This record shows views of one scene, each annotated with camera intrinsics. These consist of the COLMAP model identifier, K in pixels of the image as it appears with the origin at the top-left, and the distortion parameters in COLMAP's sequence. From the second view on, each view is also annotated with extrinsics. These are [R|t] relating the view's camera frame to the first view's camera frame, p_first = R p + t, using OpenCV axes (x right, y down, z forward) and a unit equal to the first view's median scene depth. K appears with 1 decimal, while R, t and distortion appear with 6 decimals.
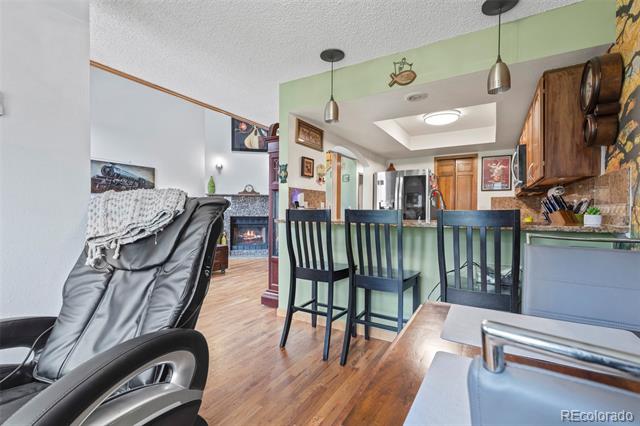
lens RADIAL K [[293.4, 0, 319.0], [0, 293.4, 212.2], [0, 0, 1]] dist [0.011242, -0.002922]
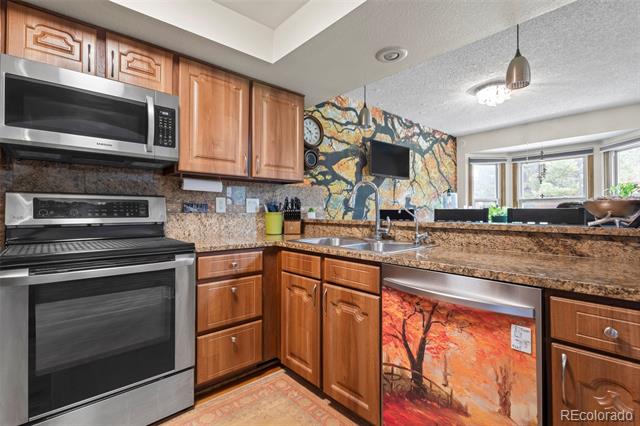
lens RADIAL K [[297.6, 0, 318.5], [0, 297.6, 209.4], [0, 0, 1]] dist [0.013217, -0.004296]
pose [[-0.951182, -0.003727, 0.308607, 0.148712], [-0.004344, 0.999990, -0.001313, -0.001942], [-0.308599, -0.002589, -0.951189, 0.980081]]
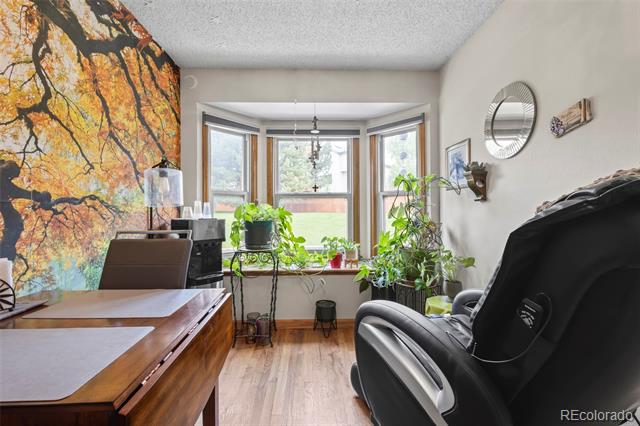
lens RADIAL K [[297.6, 0, 315.8], [0, 297.6, 209.3], [0, 0, 1]] dist [0.013217, -0.004296]
pose [[-0.846653, -0.009942, -0.532052, 0.083783], [-0.006715, 0.999945, -0.007999, -0.001545], [0.532103, -0.003199, -0.846674, 0.372089]]
